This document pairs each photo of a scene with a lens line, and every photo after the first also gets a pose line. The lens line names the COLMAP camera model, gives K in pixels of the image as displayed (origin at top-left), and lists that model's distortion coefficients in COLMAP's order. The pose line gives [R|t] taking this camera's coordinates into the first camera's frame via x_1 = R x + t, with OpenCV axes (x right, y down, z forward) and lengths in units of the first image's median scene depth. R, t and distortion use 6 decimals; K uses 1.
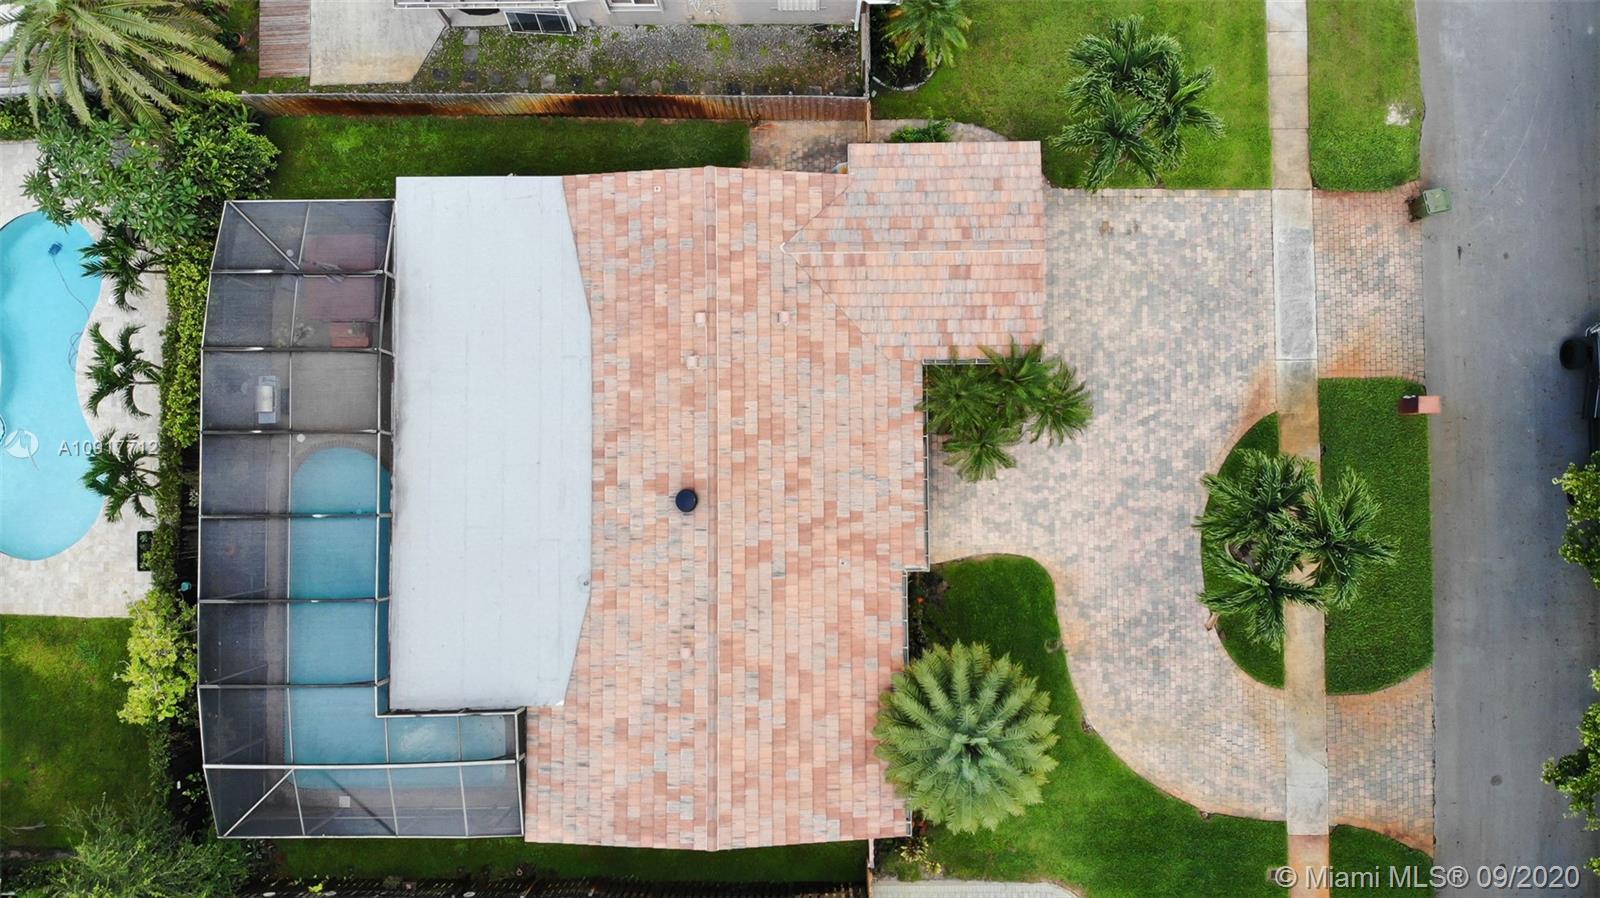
lens RADIAL K [[1154.4, 0, 801.2], [0, 1154.4, 486.6], [0, 0, 1]] dist [0.172393, -0.376459]
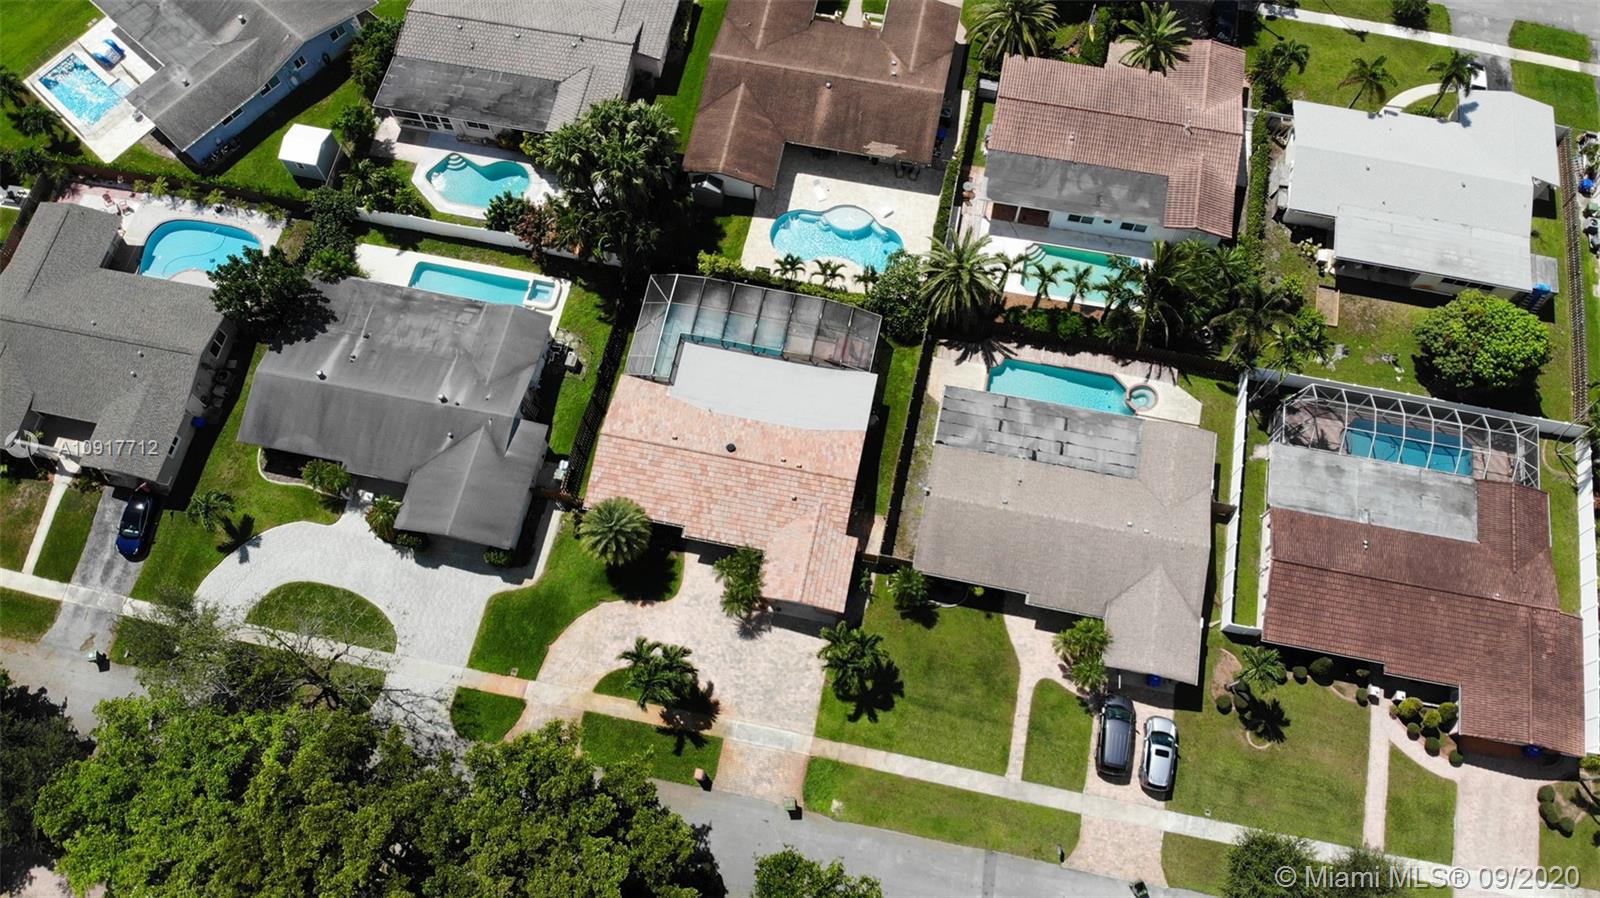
lens RADIAL K [[1154.4, 0, 801.2], [0, 1154.4, 486.6], [0, 0, 1]] dist [0.172393, -0.376459]
pose [[-0.213418, 0.908729, -0.358699, 0.806803], [-0.976051, -0.182488, 0.118415, -0.427528], [0.042149, 0.375380, 0.925912, -1.241568]]
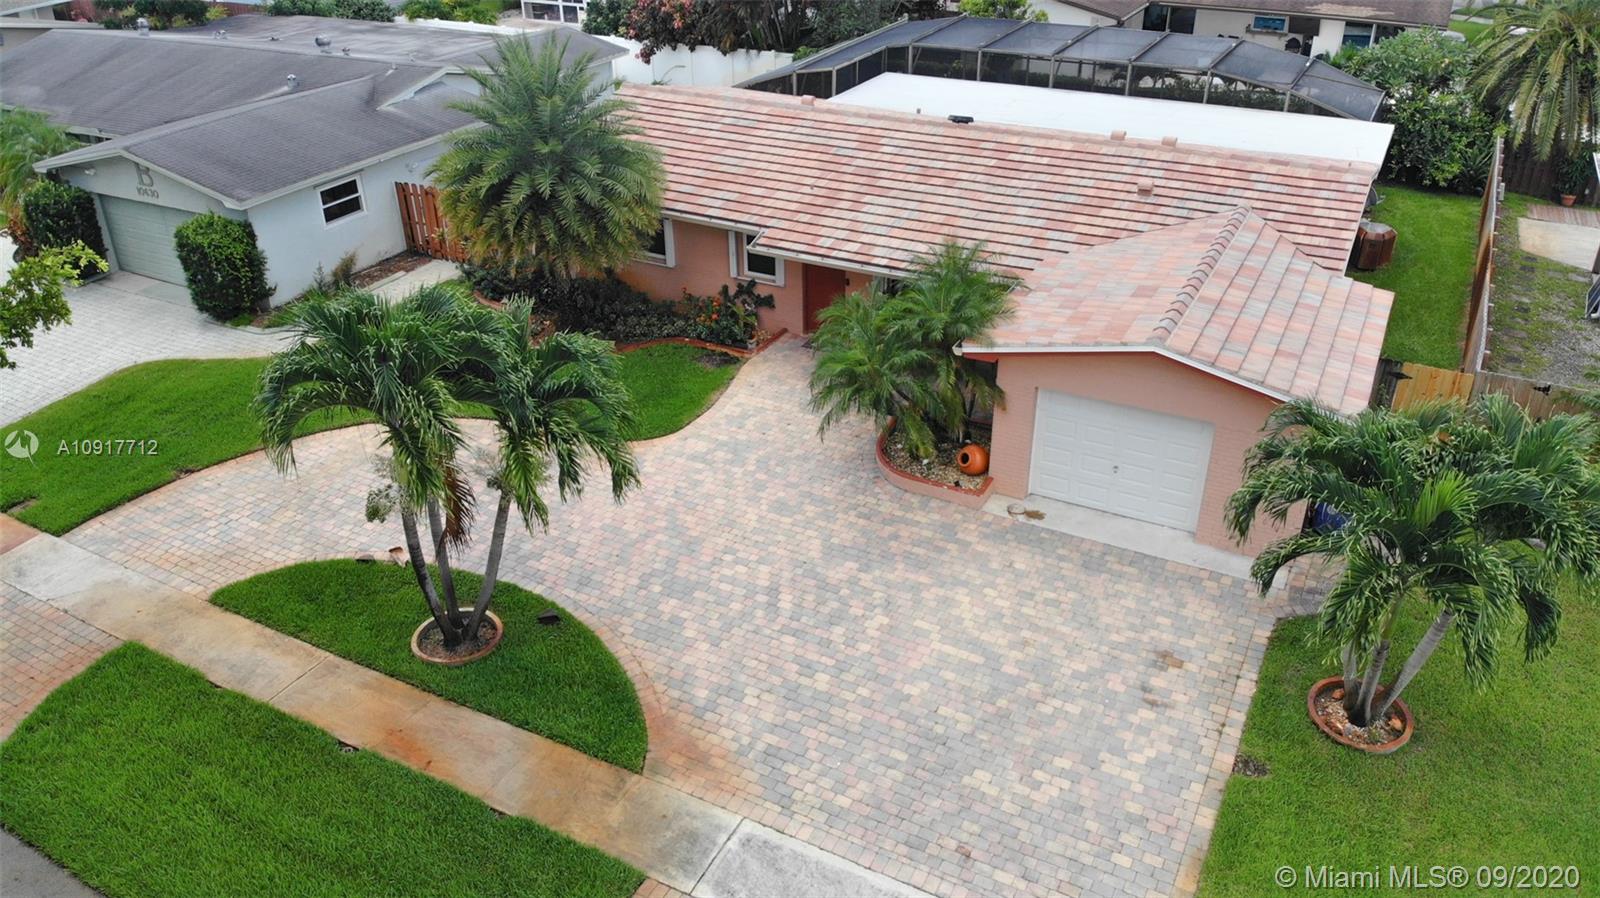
lens RADIAL K [[1154.4, 0, 801.2], [0, 1154.4, 486.6], [0, 0, 1]] dist [0.172393, -0.376459]
pose [[-0.476615, 0.445181, -0.758058, 0.695360], [-0.878574, -0.211054, 0.428443, -0.294128], [0.030743, 0.870212, 0.491716, 0.740736]]
